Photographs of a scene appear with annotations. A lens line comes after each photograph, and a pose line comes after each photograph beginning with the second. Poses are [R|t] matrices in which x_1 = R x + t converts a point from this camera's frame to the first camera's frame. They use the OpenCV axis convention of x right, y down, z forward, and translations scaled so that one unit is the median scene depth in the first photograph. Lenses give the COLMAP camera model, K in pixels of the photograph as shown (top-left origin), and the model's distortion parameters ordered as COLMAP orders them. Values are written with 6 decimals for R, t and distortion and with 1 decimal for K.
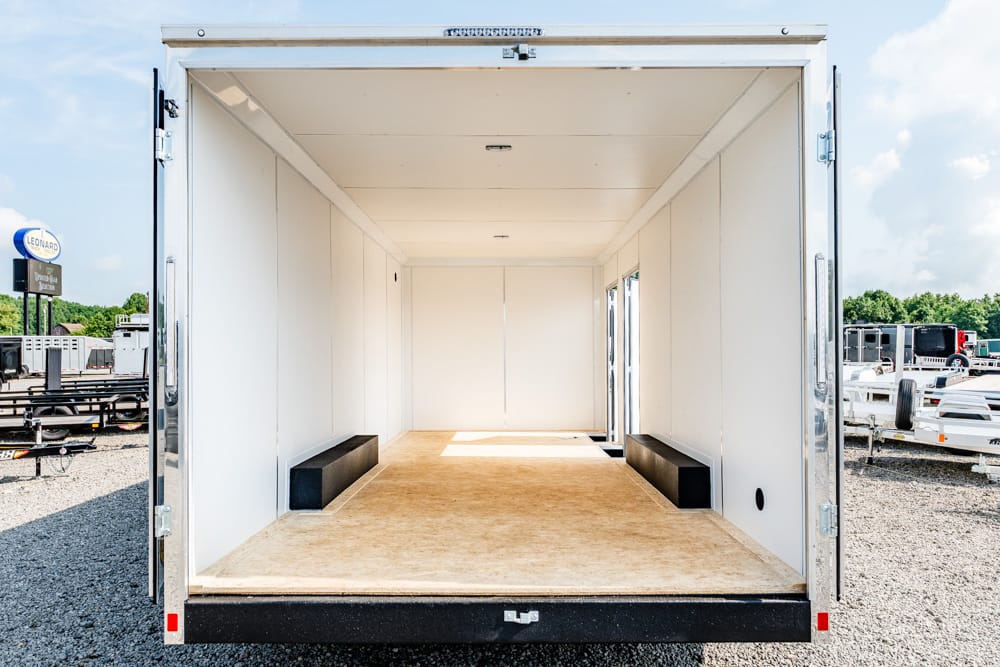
lens RADIAL K [[880.6, 0, 500.8], [0, 880.6, 343.9], [0, 0, 1]] dist [-0.003005, -0.000952]
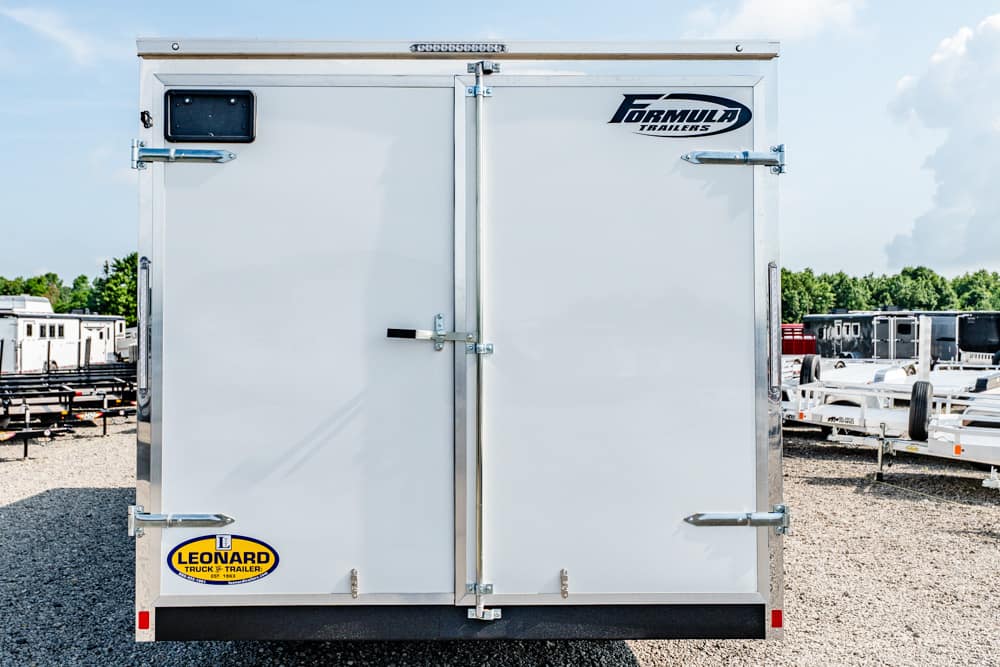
lens RADIAL K [[839.1, 0, 472.8], [0, 839.1, 335.4], [0, 0, 1]] dist [-0.002795, -0.003517]
pose [[0.999970, 0.002375, 0.007422, 0.017611], [-0.002250, 0.999858, -0.016696, 0.009530], [-0.007461, 0.016679, 0.999833, 0.181168]]
